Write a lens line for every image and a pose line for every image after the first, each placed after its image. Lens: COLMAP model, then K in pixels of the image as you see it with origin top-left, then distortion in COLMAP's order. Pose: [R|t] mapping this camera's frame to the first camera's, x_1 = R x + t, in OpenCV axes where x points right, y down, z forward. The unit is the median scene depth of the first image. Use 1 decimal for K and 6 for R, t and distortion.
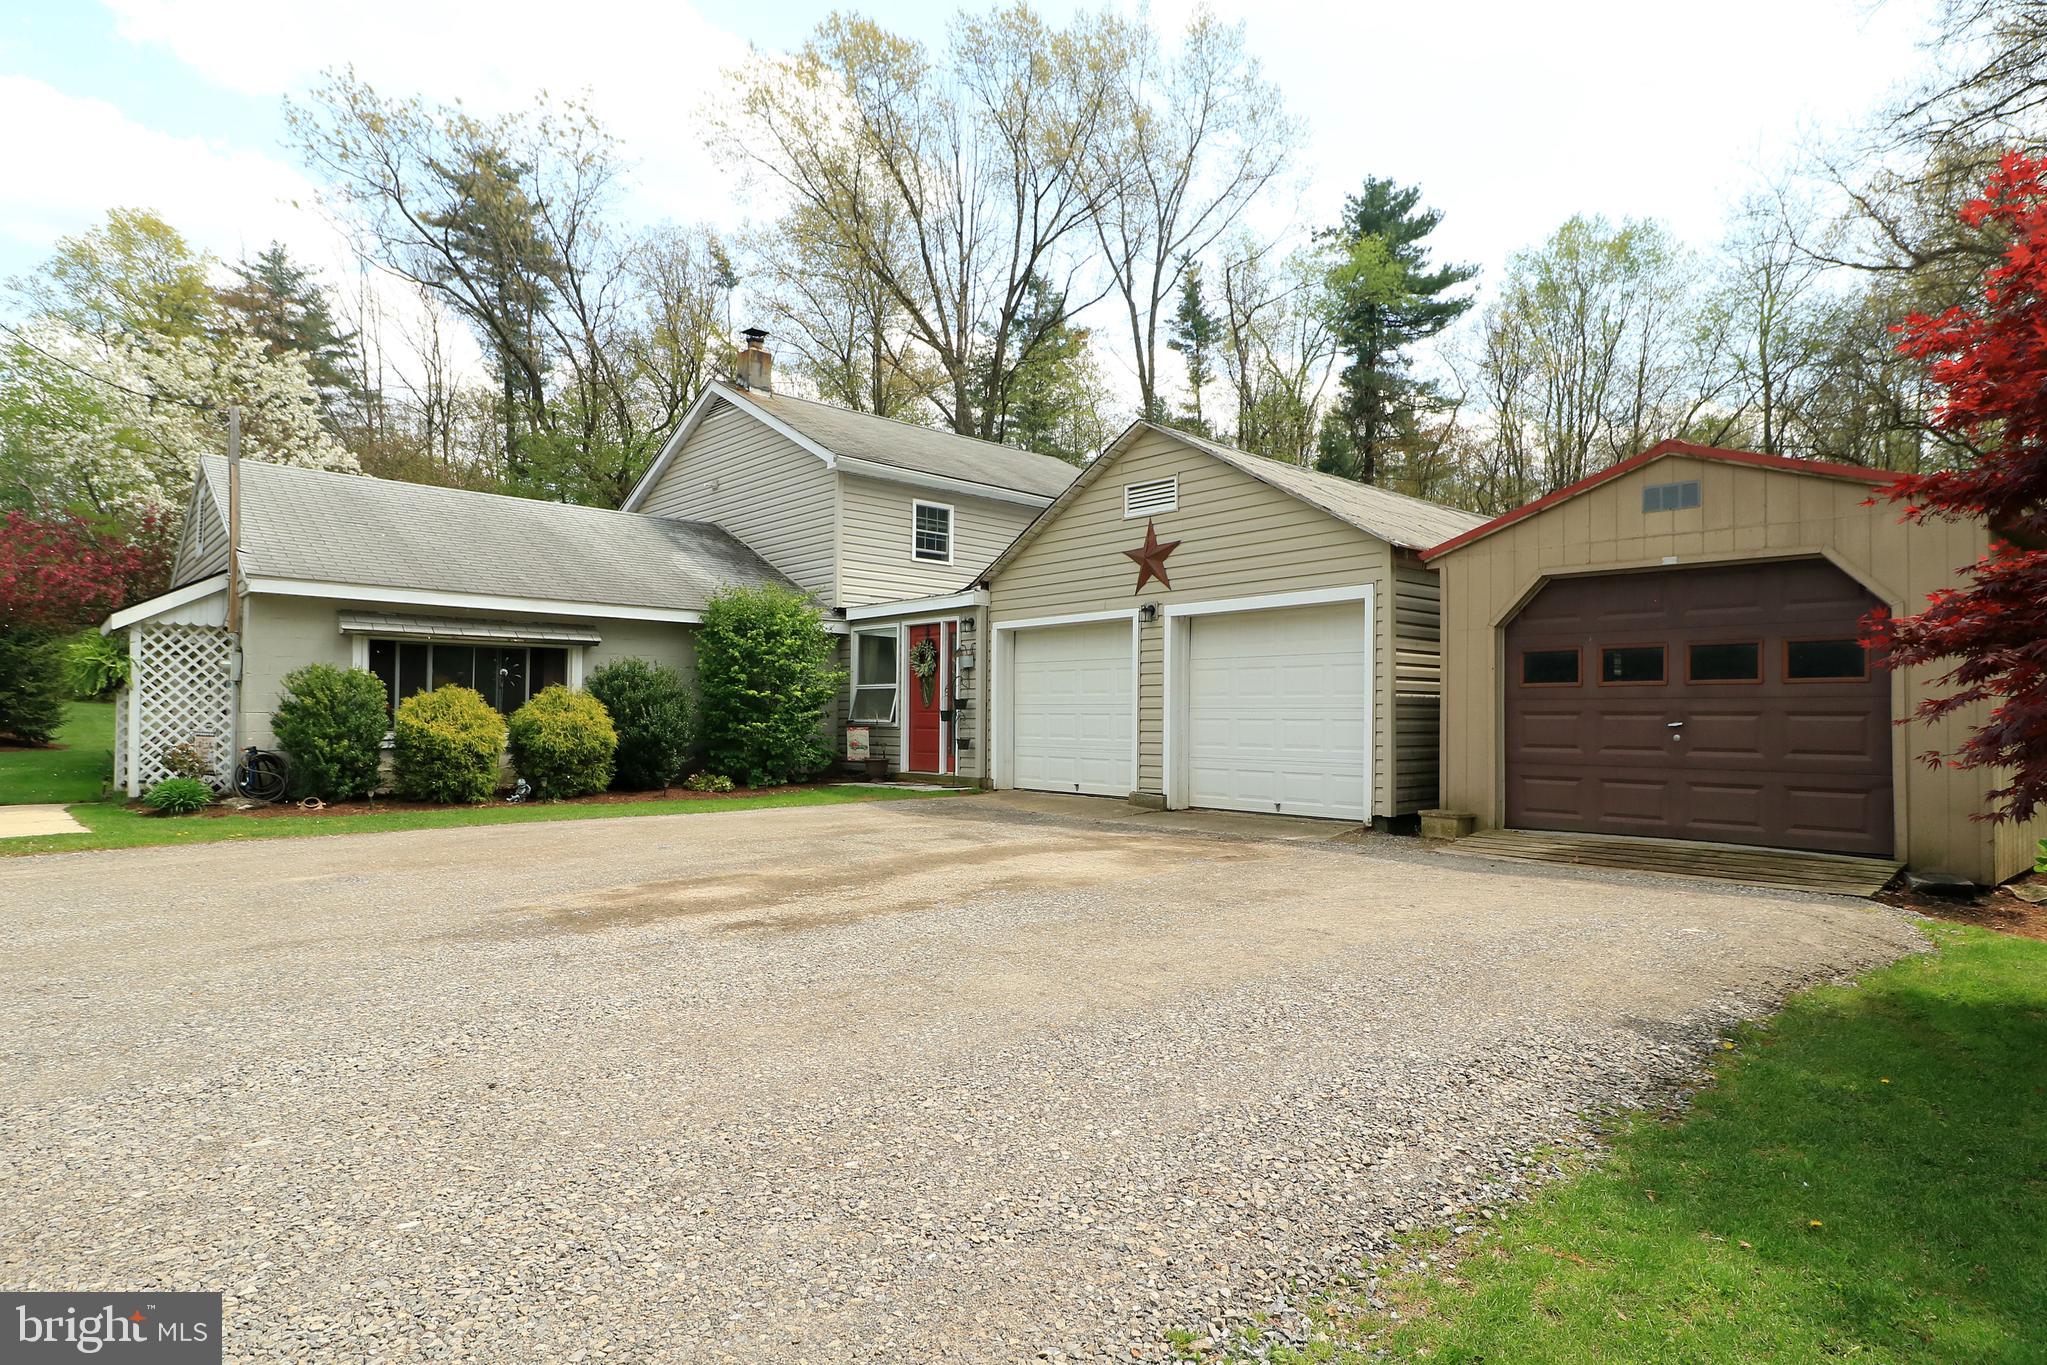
lens RADIAL K [[1128.8, 0, 1024.1], [0, 1128.8, 688.8], [0, 0, 1]] dist [-0.000311, -0.000046]
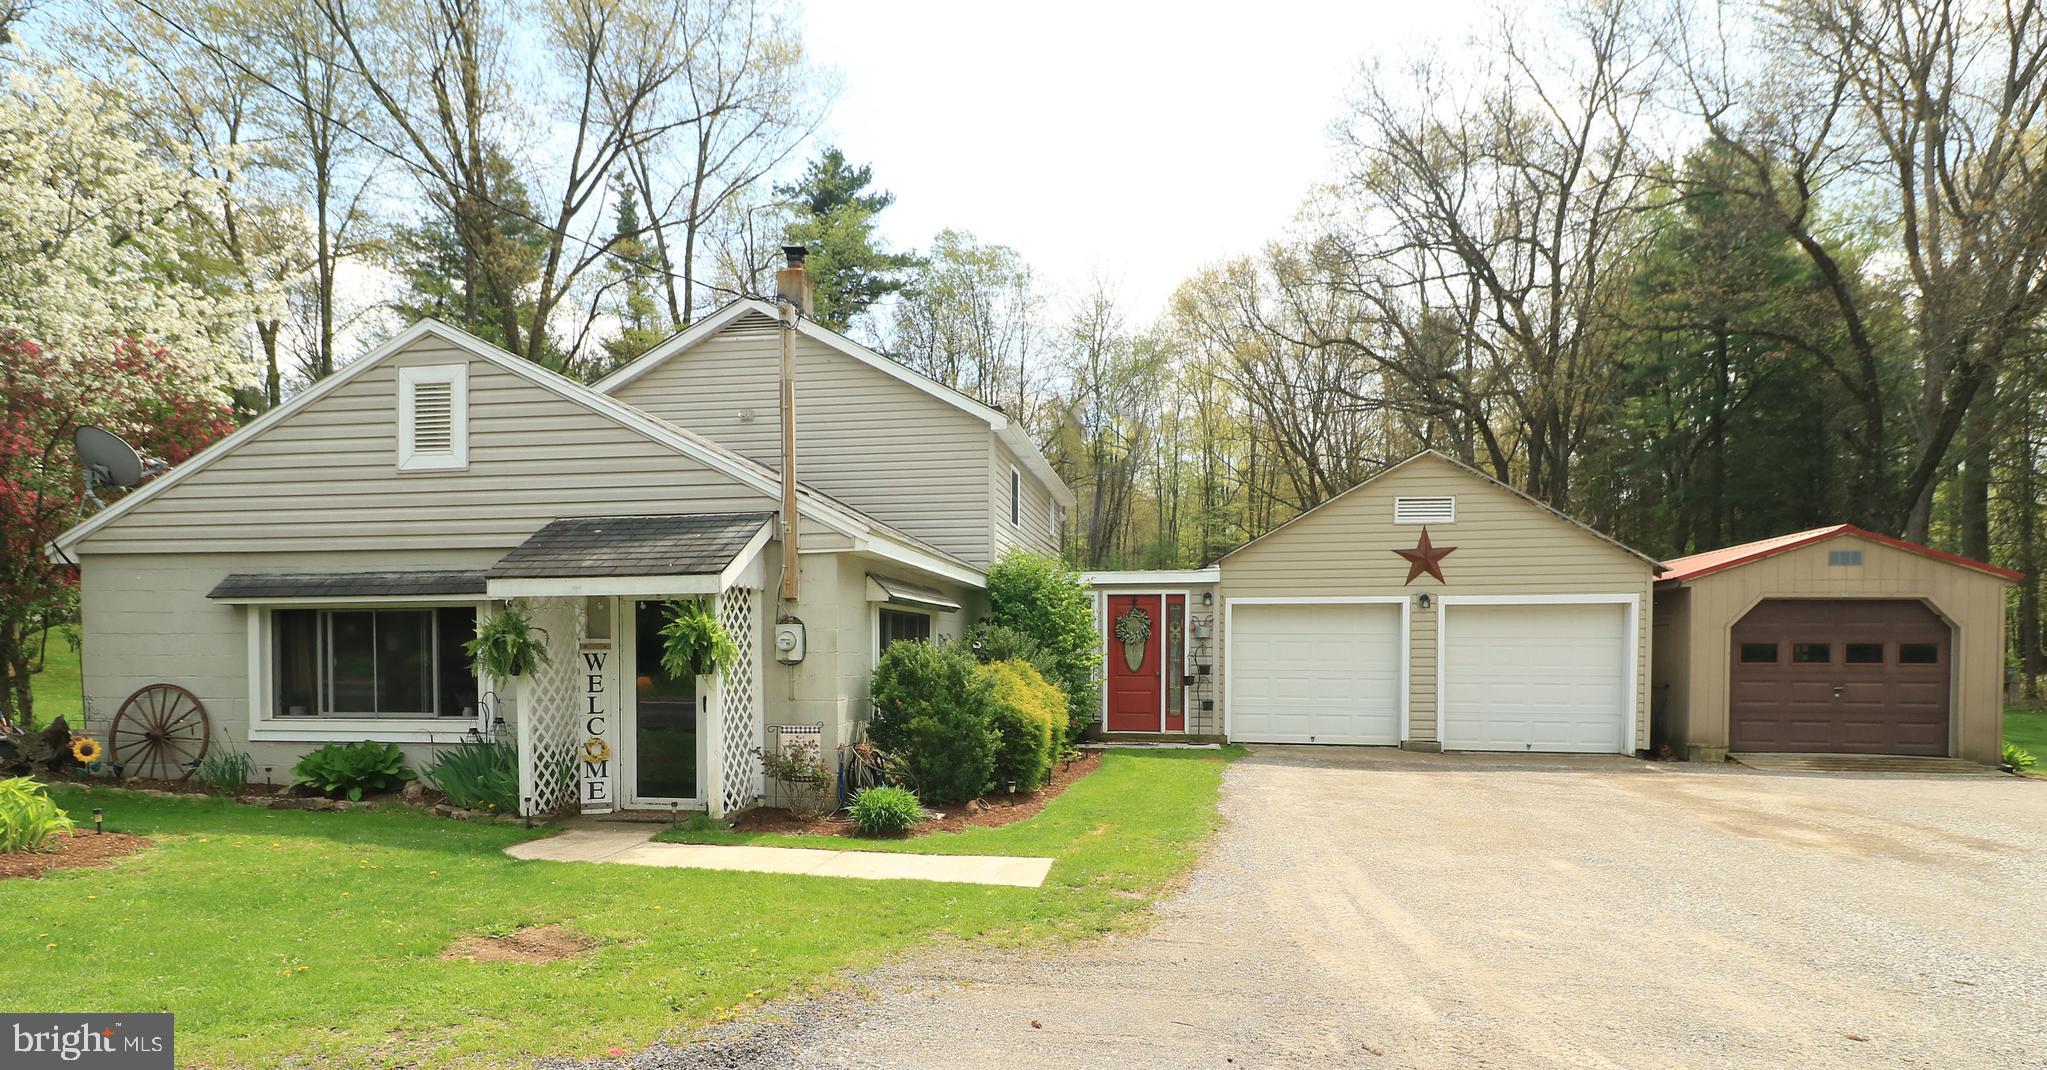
lens RADIAL K [[1084.9, 0, 1030.2], [0, 1084.9, 672.5], [0, 0, 1]] dist [0.006138, 0.000680]
pose [[0.789230, -0.015718, 0.613897, -1.003408], [-0.014530, 0.998915, 0.044256, -0.034106], [-0.613926, -0.043848, 0.788145, 0.301235]]
